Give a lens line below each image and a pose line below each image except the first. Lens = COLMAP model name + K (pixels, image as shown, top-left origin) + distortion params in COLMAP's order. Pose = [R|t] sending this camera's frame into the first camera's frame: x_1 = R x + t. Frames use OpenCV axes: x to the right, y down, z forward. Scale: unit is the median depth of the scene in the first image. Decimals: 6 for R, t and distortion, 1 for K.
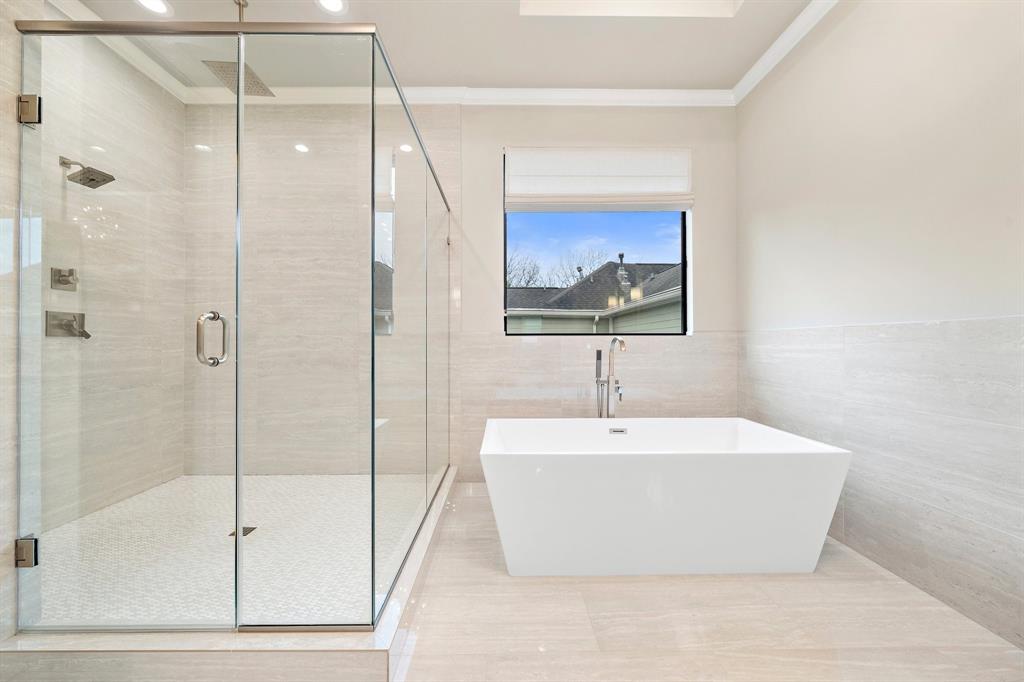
lens RADIAL K [[367.7, 0, 510.6], [0, 367.7, 339.8], [0, 0, 1]] dist [0.006588, 0.000115]
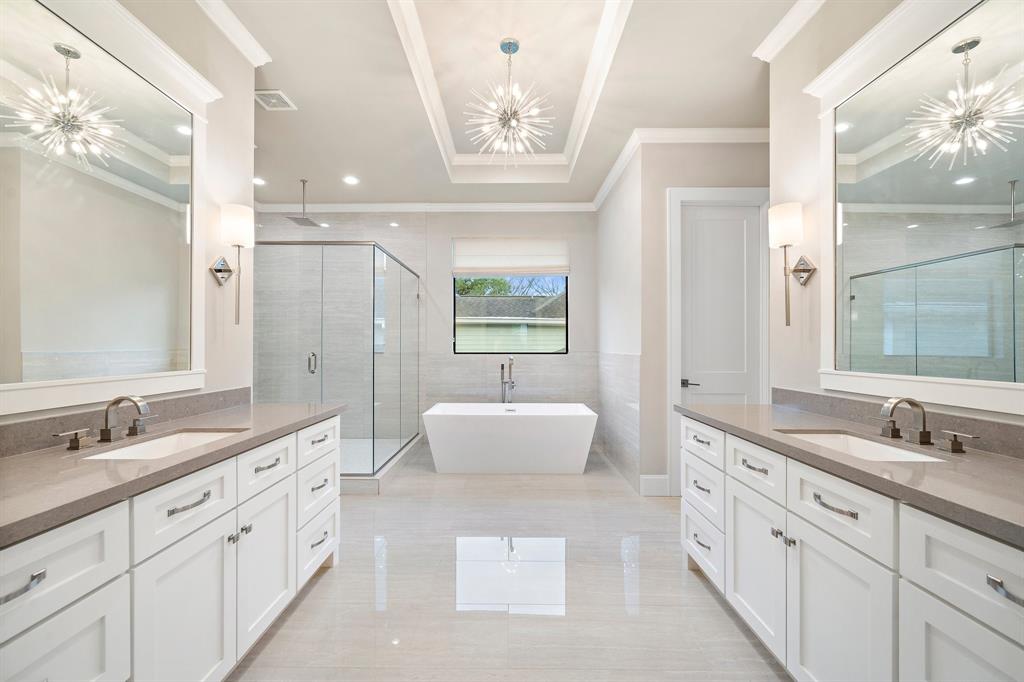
lens RADIAL K [[410.8, 0, 511.2], [0, 410.8, 343.5], [0, 0, 1]] dist [0.000487, -0.000004]
pose [[0.999645, 0.002590, -0.026536, 0.294640], [-0.002385, 0.999967, 0.007759, -0.073408], [0.026555, -0.007693, 0.999618, -0.816327]]
